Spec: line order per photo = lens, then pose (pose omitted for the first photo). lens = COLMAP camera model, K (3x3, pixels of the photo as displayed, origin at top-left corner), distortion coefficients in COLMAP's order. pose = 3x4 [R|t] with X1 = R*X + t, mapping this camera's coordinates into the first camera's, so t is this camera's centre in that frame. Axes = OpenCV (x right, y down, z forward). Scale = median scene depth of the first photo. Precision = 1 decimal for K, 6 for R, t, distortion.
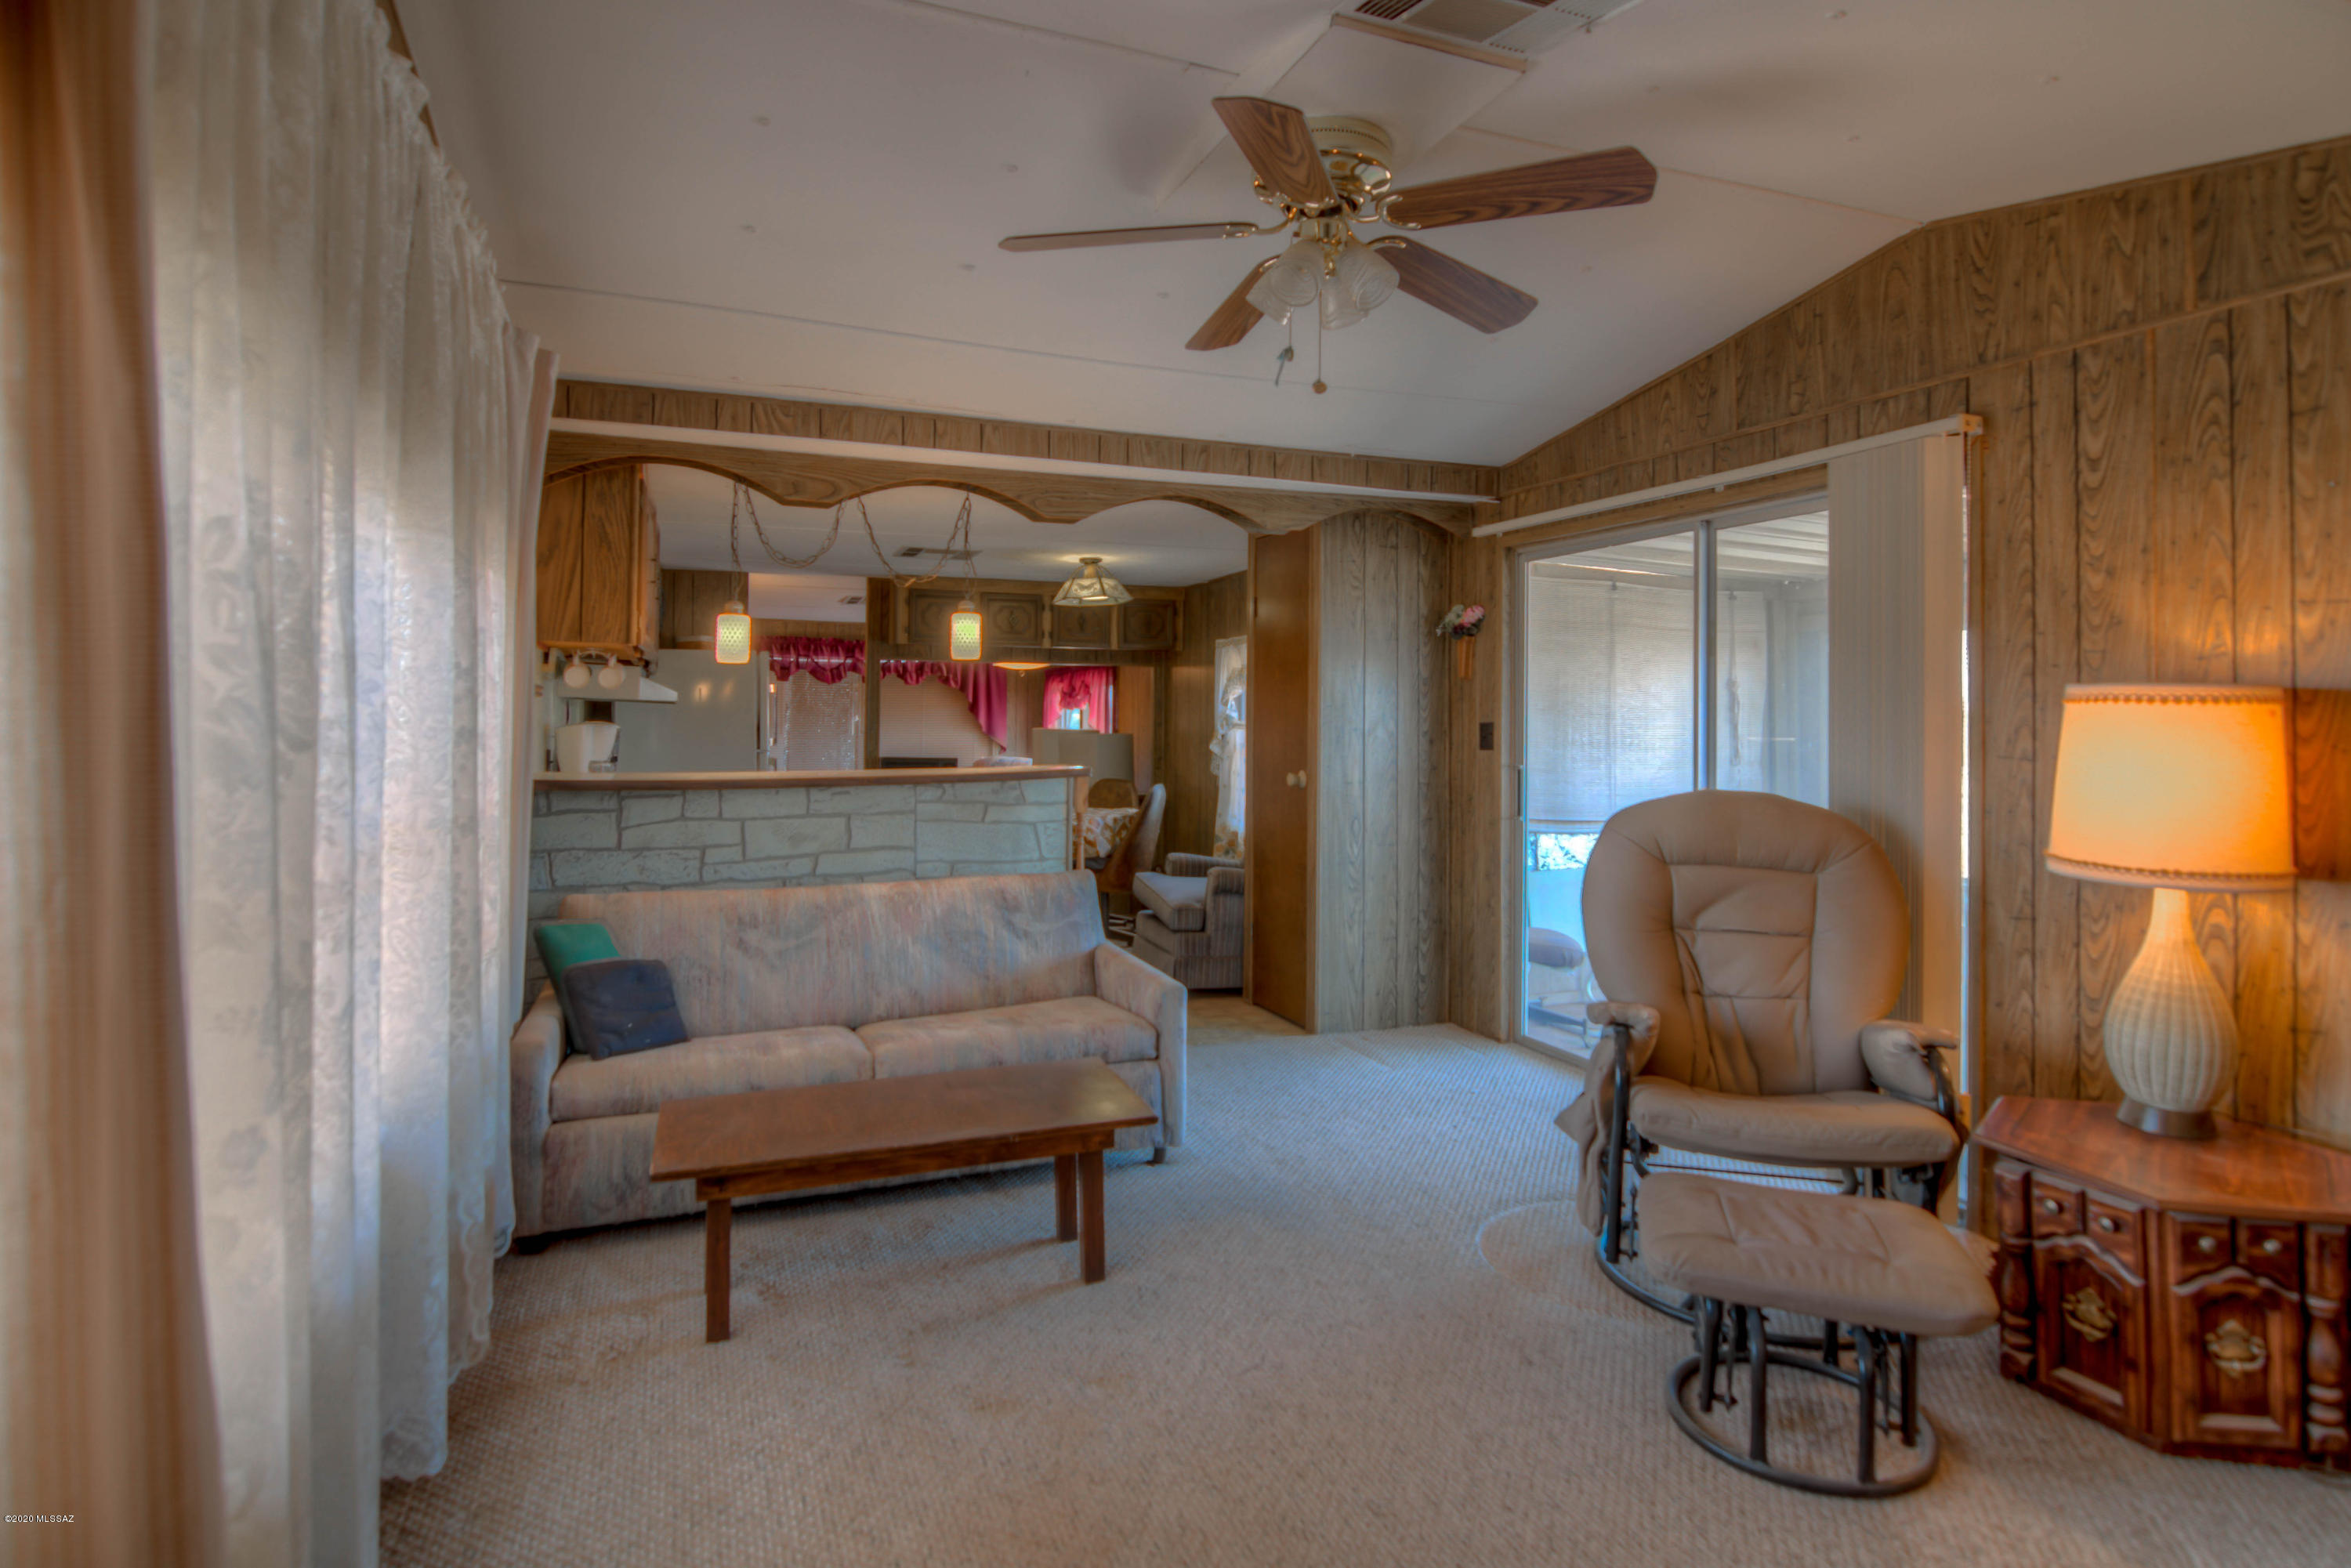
lens RADIAL K [[1249.6, 0, 1166.2], [0, 1249.6, 735.6], [0, 0, 1]] dist [-0.003633, -0.007183]
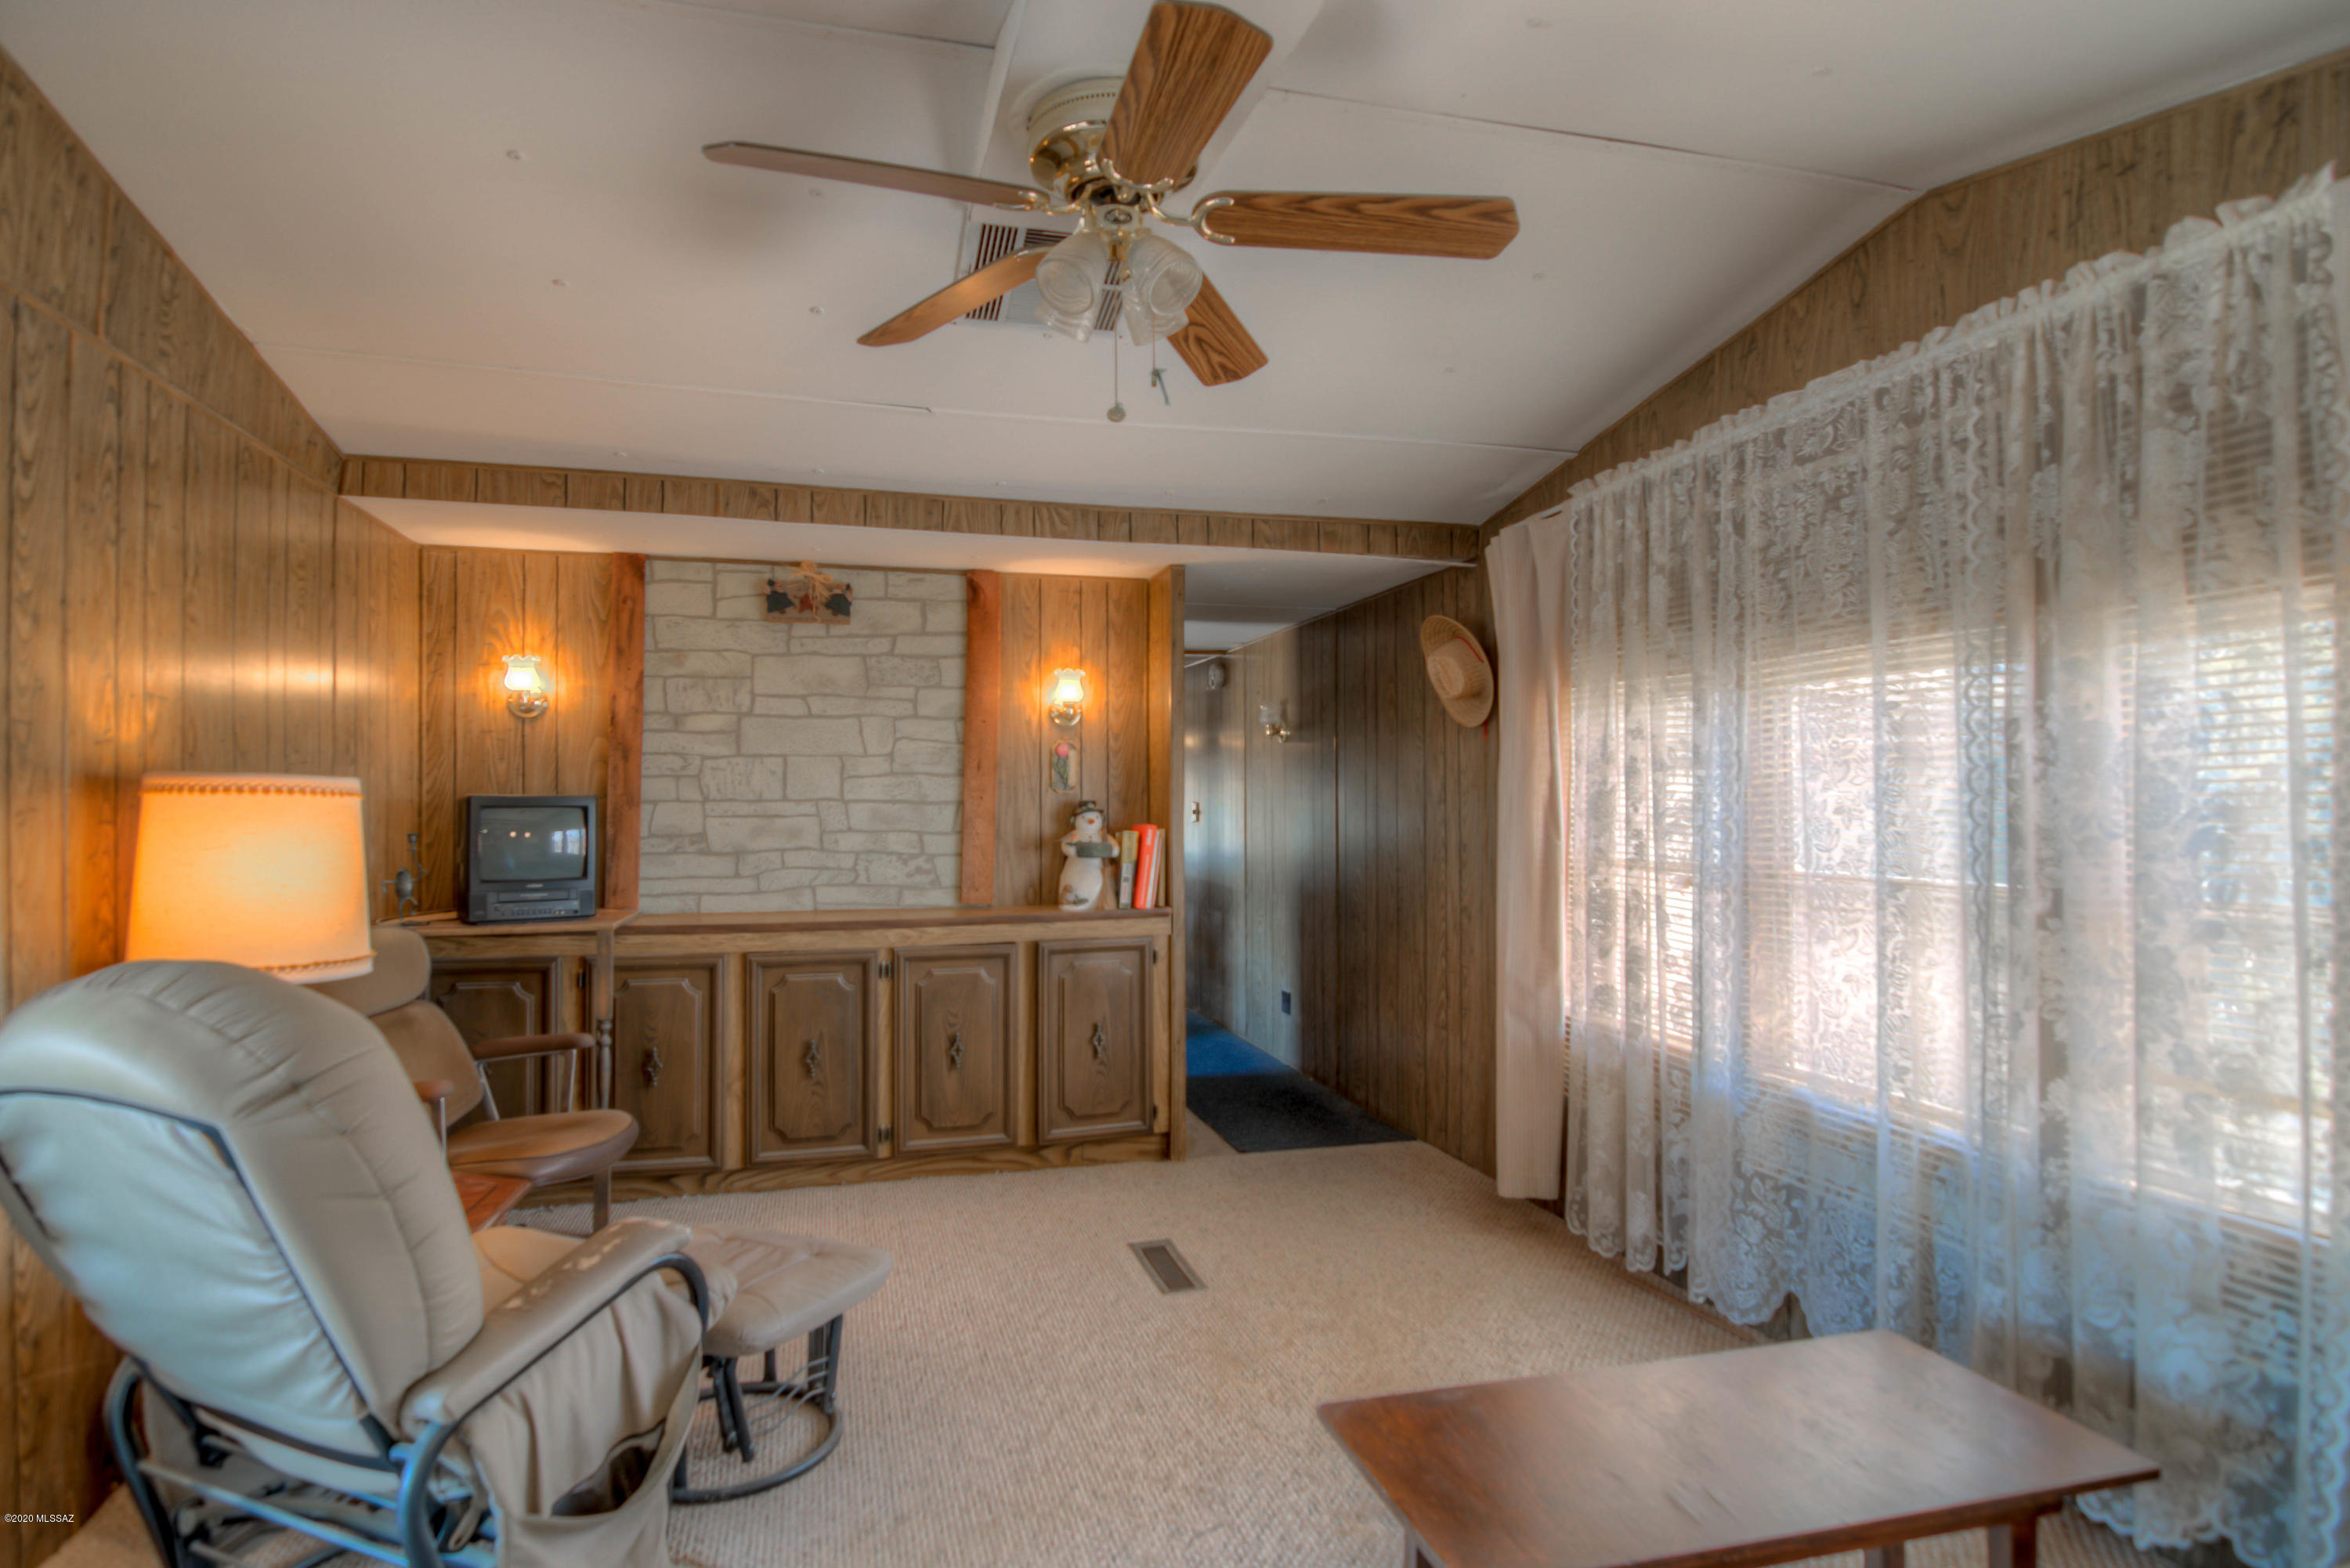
lens RADIAL K [[1249.0, 0, 1122.7], [0, 1249.0, 783.3], [0, 0, 1]] dist [-0.003633, -0.007183]
pose [[-0.991062, 0.001036, 0.133396, 0.006842], [0.001984, 0.999974, 0.006977, -0.038683], [-0.133385, 0.007180, -0.991038, 1.778212]]
